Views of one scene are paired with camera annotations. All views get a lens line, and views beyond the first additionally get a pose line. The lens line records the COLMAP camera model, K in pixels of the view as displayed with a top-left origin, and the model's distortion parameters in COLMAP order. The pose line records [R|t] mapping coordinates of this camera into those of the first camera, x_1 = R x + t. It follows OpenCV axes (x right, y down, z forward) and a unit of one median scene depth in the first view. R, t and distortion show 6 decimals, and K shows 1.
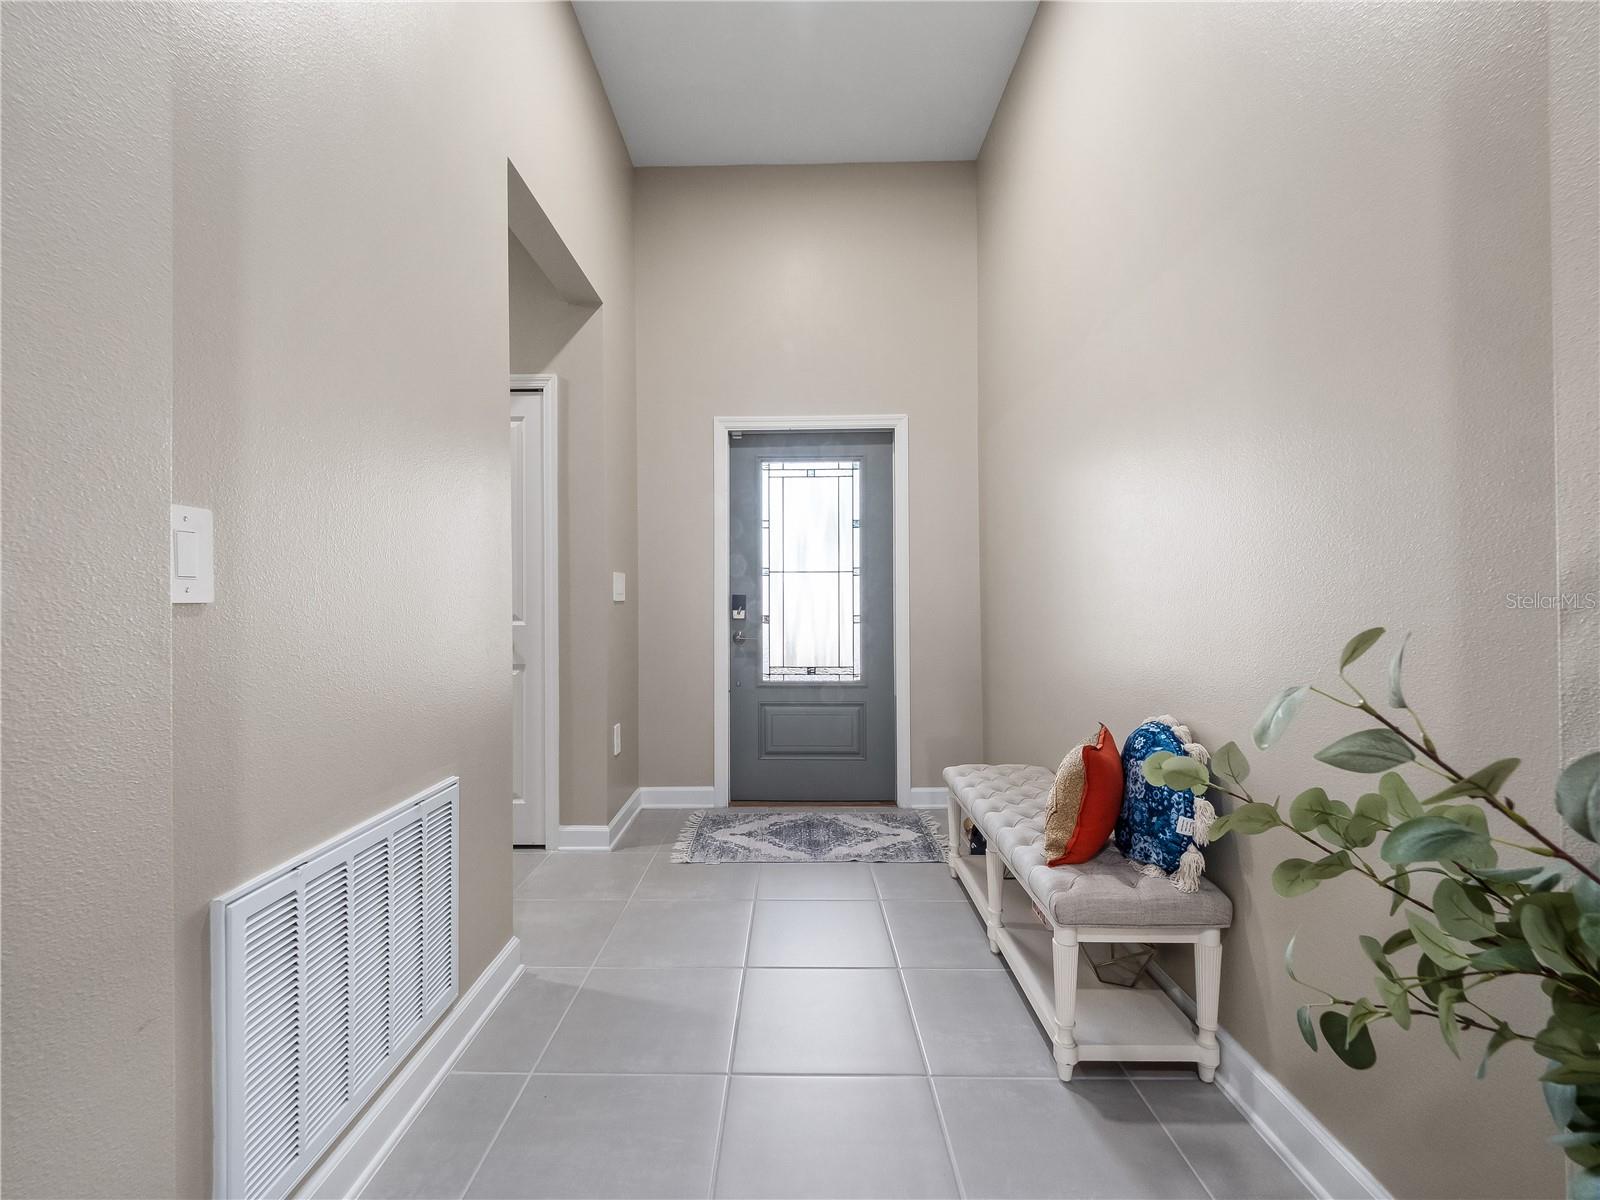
lens RADIAL K [[678.8, 0, 789.8], [0, 678.8, 601.3], [0, 0, 1]] dist [0.000449, -0.015157]
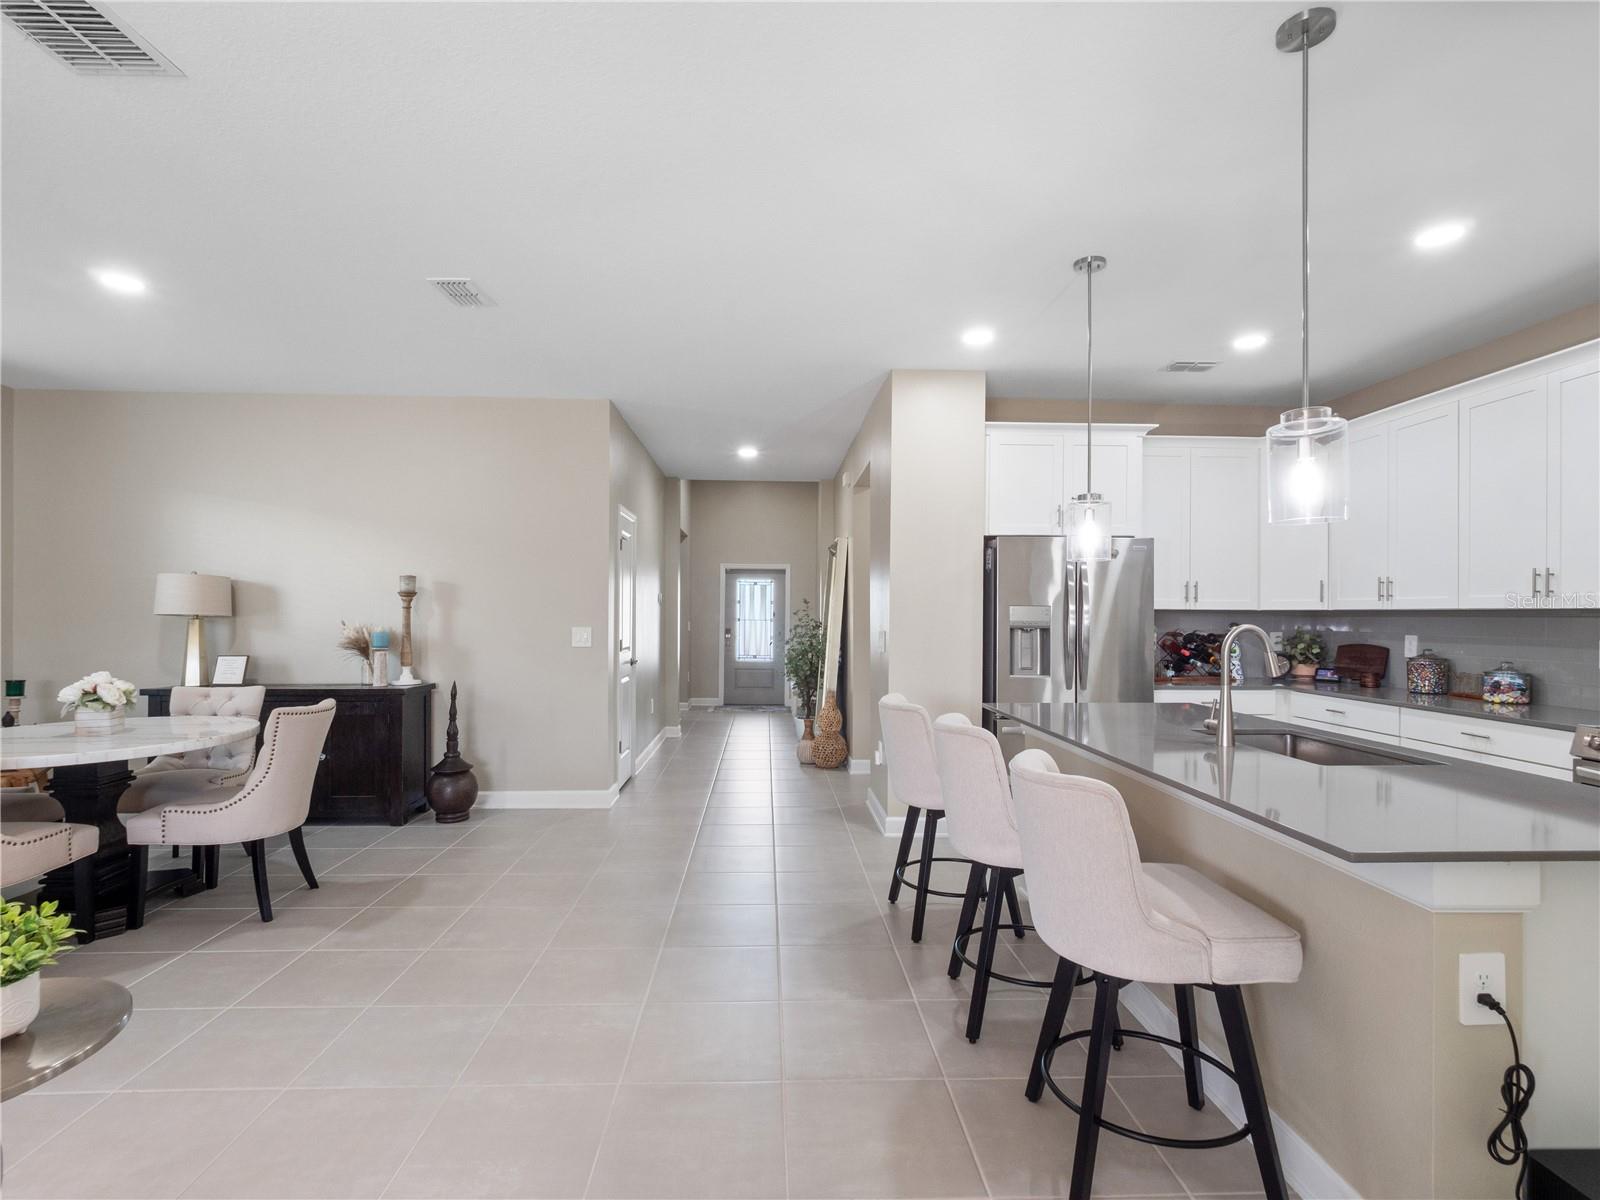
lens RADIAL K [[794.3, 0, 801.6], [0, 794.3, 609.6], [0, 0, 1]] dist [0.001598, -0.007304]
pose [[0.998043, 0.013338, 0.061091, 0.023519], [-0.013040, 0.999901, -0.005270, -0.071121], [-0.061155, 0.004463, 0.998118, -2.171836]]
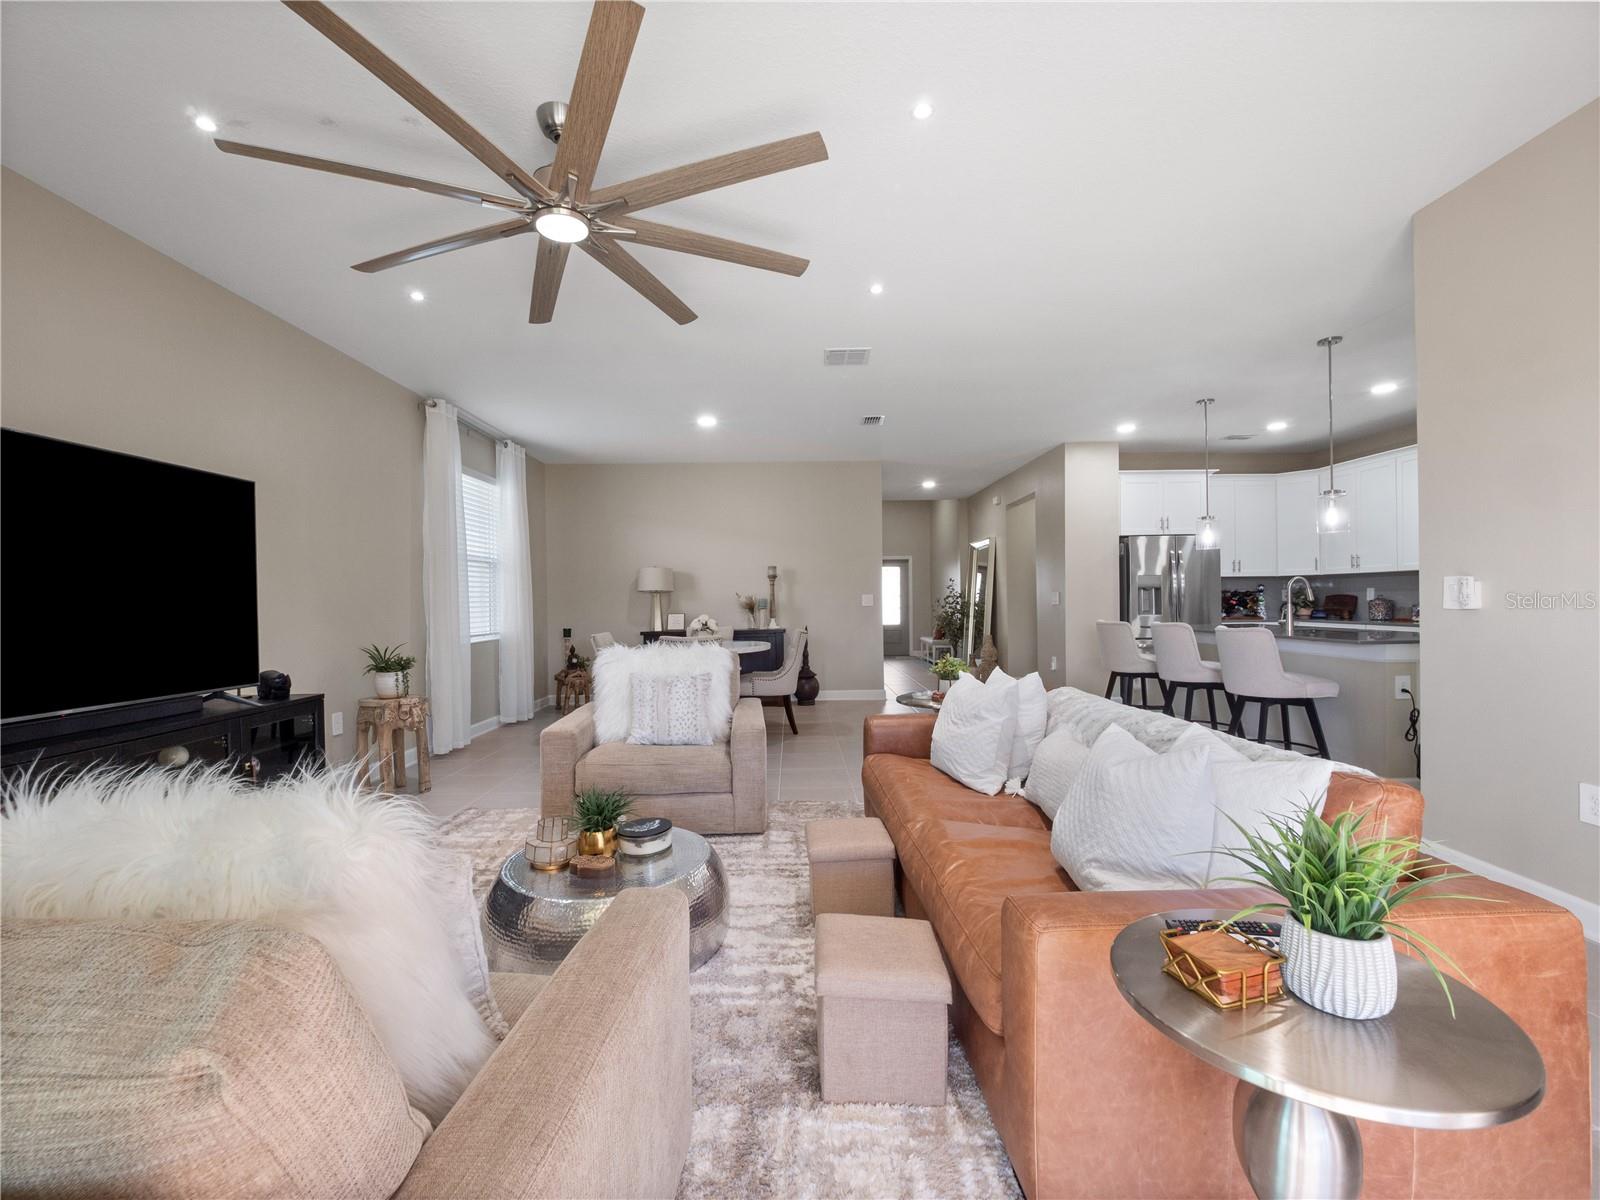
lens RADIAL K [[678.8, 0, 789.8], [0, 678.8, 601.3], [0, 0, 1]] dist [0.000449, -0.015157]
pose [[0.999903, -0.006219, 0.012433, -0.622082], [0.006186, 0.999977, 0.002636, -0.022666], [-0.012449, -0.002558, 0.999919, -2.881673]]
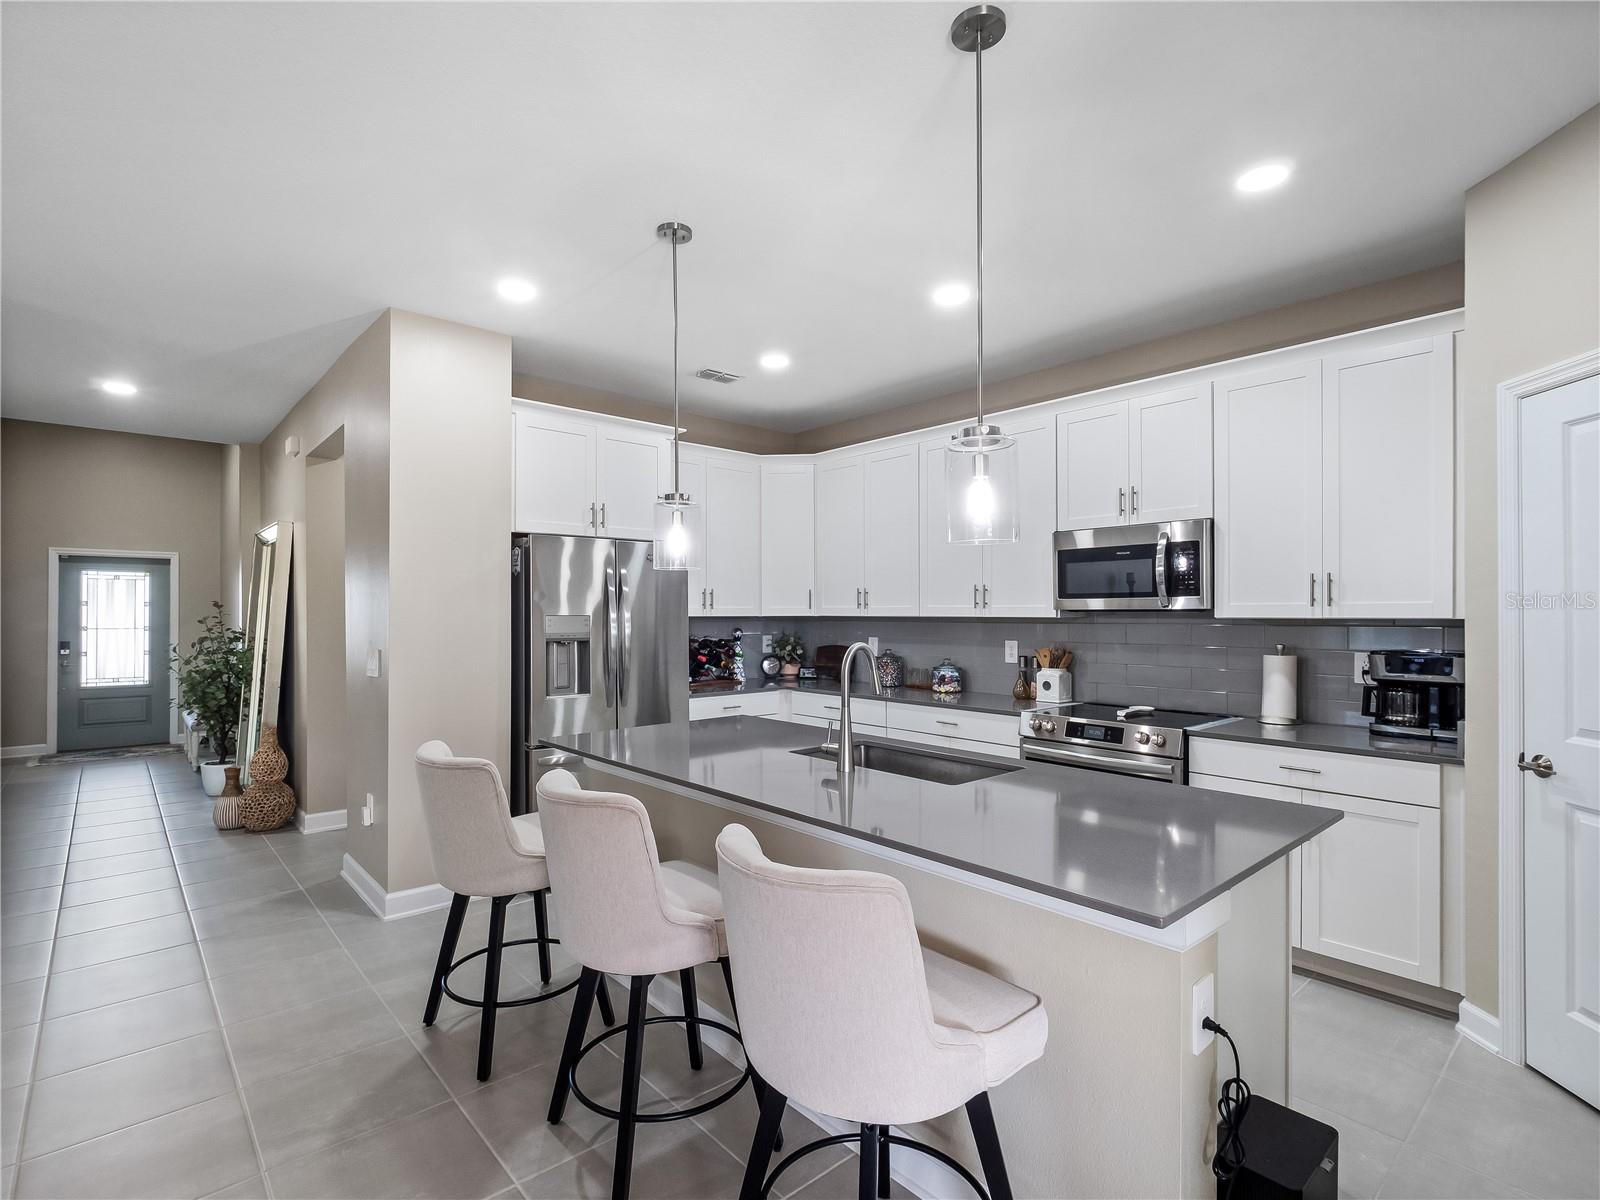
lens RADIAL K [[777.2, 0, 791.6], [0, 777.2, 610.2], [0, 0, 1]] dist [0.001342, -0.000799]
pose [[0.738572, 0.009170, 0.674112, -0.040890], [-0.005804, 0.999957, -0.007244, -0.091440], [-0.674150, 0.001438, 0.738593, -1.924032]]
